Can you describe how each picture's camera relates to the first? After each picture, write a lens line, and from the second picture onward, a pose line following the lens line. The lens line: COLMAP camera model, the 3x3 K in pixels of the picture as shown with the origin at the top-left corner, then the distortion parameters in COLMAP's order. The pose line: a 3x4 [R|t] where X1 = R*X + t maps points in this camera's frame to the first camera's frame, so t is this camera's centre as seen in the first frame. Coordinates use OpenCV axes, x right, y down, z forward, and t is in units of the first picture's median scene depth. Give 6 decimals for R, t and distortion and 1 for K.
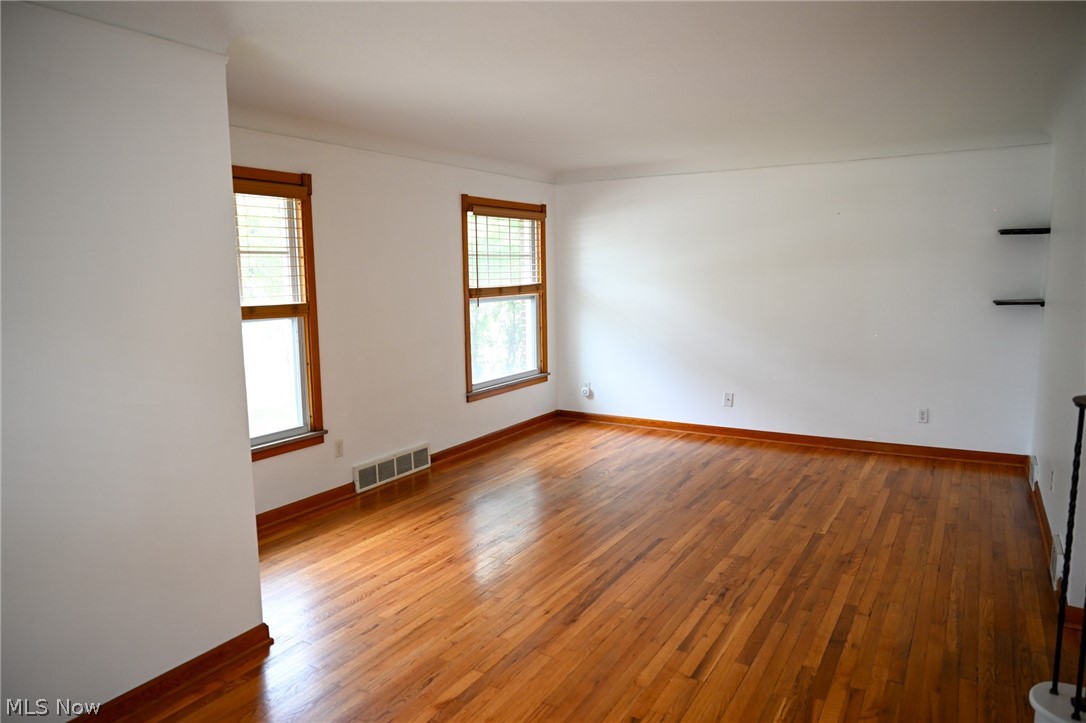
lens RADIAL K [[762.2, 0, 545.8], [0, 762.2, 367.4], [0, 0, 1]] dist [-0.010033, -0.000724]
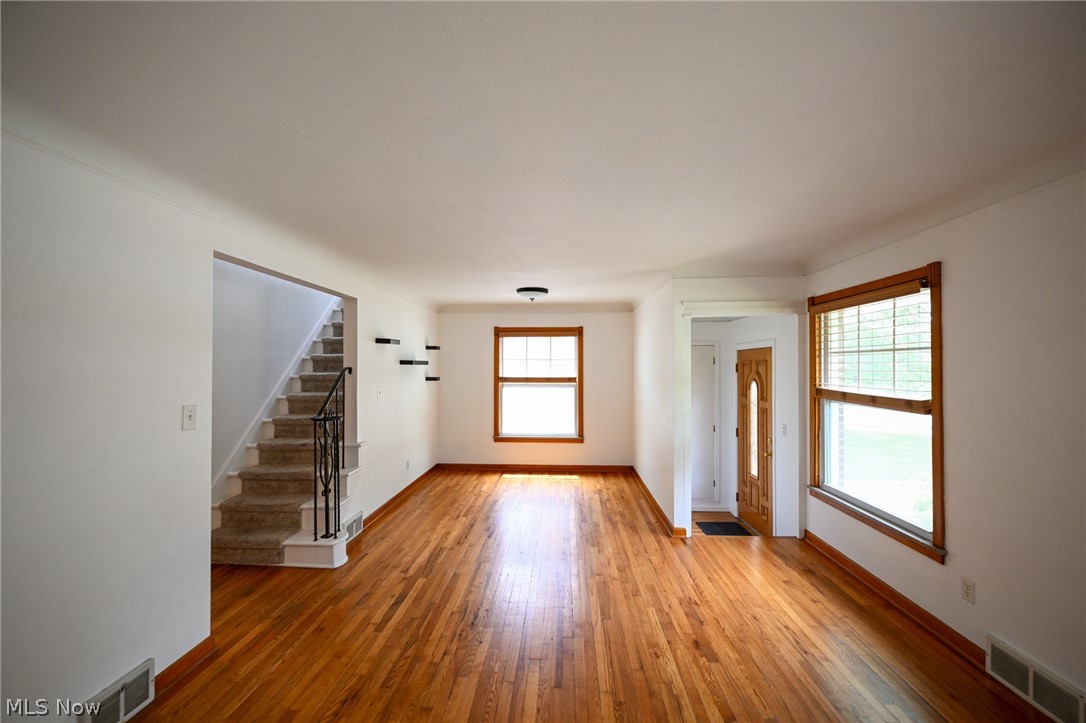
lens RADIAL K [[442.9, 0, 546.6], [0, 442.9, 361.8], [0, 0, 1]] dist [0.002243, -0.001064]
pose [[-0.891642, 0.020630, -0.452270, 0.450449], [-0.039525, 0.991600, 0.123155, -0.235964], [0.451012, 0.127686, -0.883337, 1.642352]]
